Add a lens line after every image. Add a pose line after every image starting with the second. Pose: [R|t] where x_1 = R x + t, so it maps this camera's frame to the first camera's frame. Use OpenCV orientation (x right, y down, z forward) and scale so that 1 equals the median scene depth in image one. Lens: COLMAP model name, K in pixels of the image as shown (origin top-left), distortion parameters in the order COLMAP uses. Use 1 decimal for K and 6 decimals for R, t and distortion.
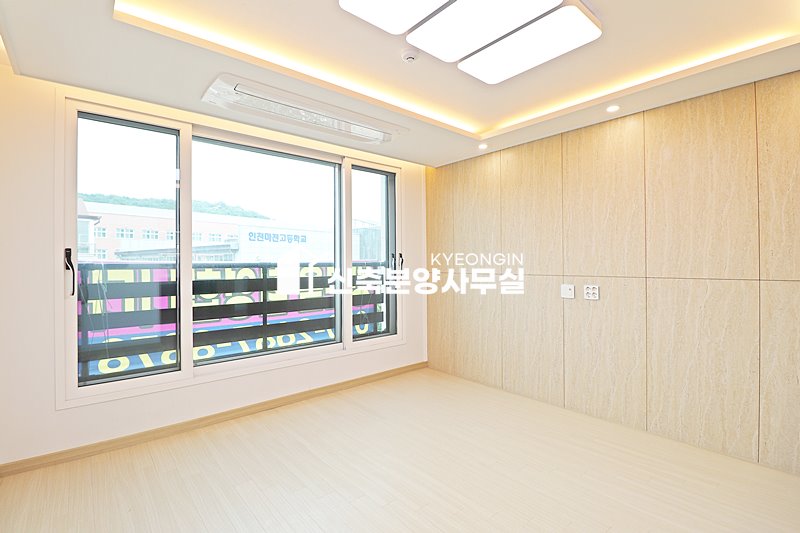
lens RADIAL K [[383.5, 0, 400.0], [0, 383.5, 266.5], [0, 0, 1]] dist [-0.000407, -0.000451]
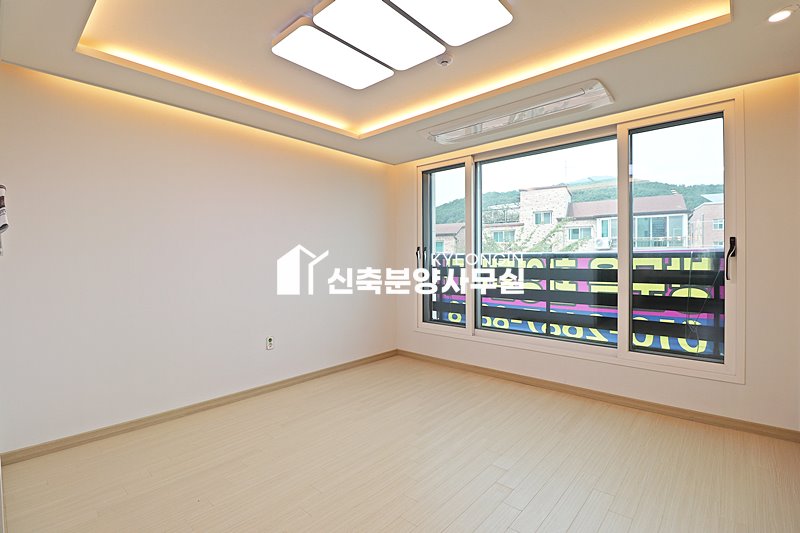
lens RADIAL K [[363.2, 0, 400.0], [0, 363.2, 266.5], [0, 0, 1]] dist [-0.026496, -0.000174]
pose [[0.114361, 0.035175, -0.992816, 0.574469], [0.005308, 0.999337, 0.036018, -0.012950], [0.993425, -0.009389, 0.114098, 0.447255]]
